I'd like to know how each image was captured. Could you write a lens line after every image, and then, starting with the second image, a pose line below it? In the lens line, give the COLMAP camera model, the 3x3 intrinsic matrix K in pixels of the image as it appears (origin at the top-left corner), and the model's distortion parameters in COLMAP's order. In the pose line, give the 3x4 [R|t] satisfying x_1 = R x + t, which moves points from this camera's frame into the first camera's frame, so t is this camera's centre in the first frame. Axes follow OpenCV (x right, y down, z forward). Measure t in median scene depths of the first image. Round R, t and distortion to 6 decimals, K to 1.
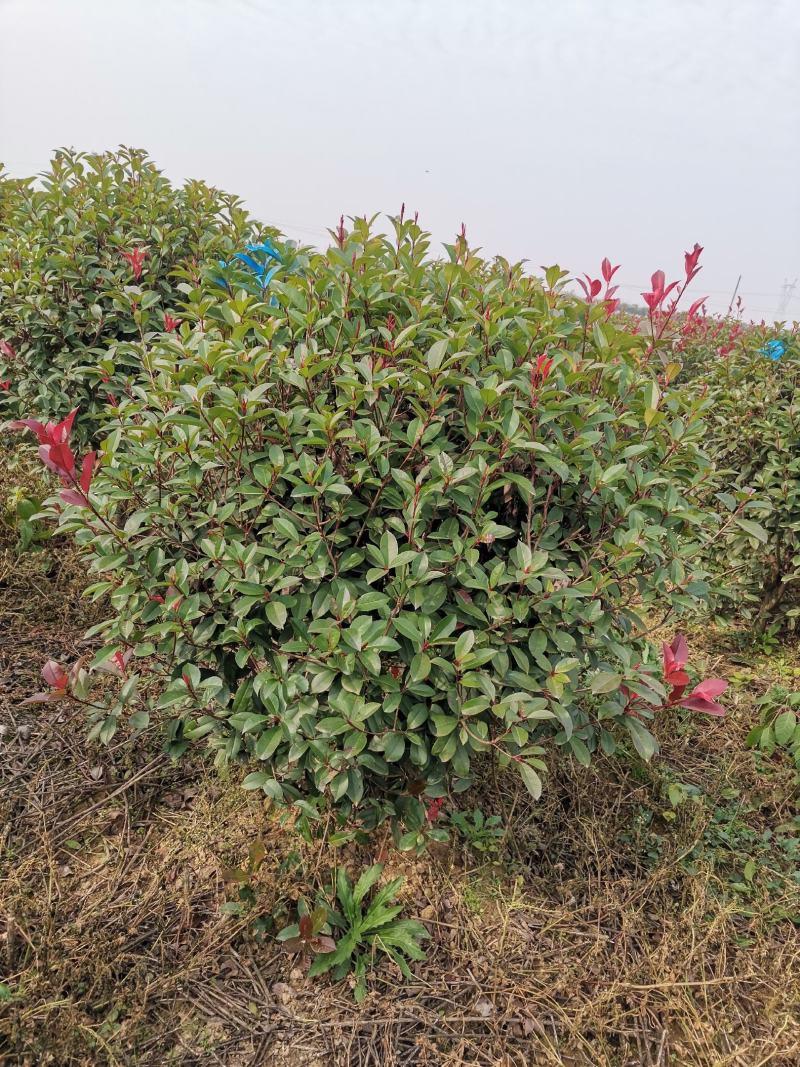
lens RADIAL K [[791.2, 0, 400.0], [0, 791.2, 533.5], [0, 0, 1]] dist [0.095663, -0.108788]
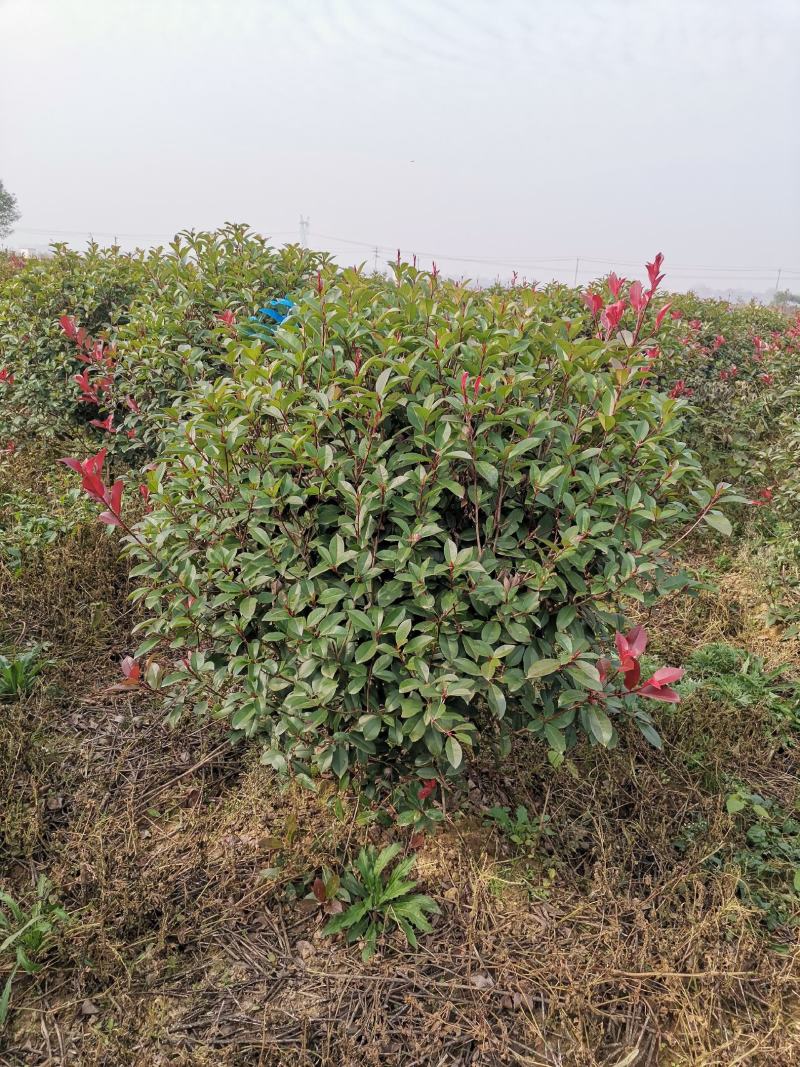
lens RADIAL K [[783.5, 0, 400.0], [0, 783.5, 533.5], [0, 0, 1]] dist [0.112373, -0.135361]
pose [[0.969876, -0.036726, -0.240816, 0.277086], [0.028176, 0.998848, -0.038851, 0.033888], [0.241965, 0.030895, 0.969793, -0.074601]]
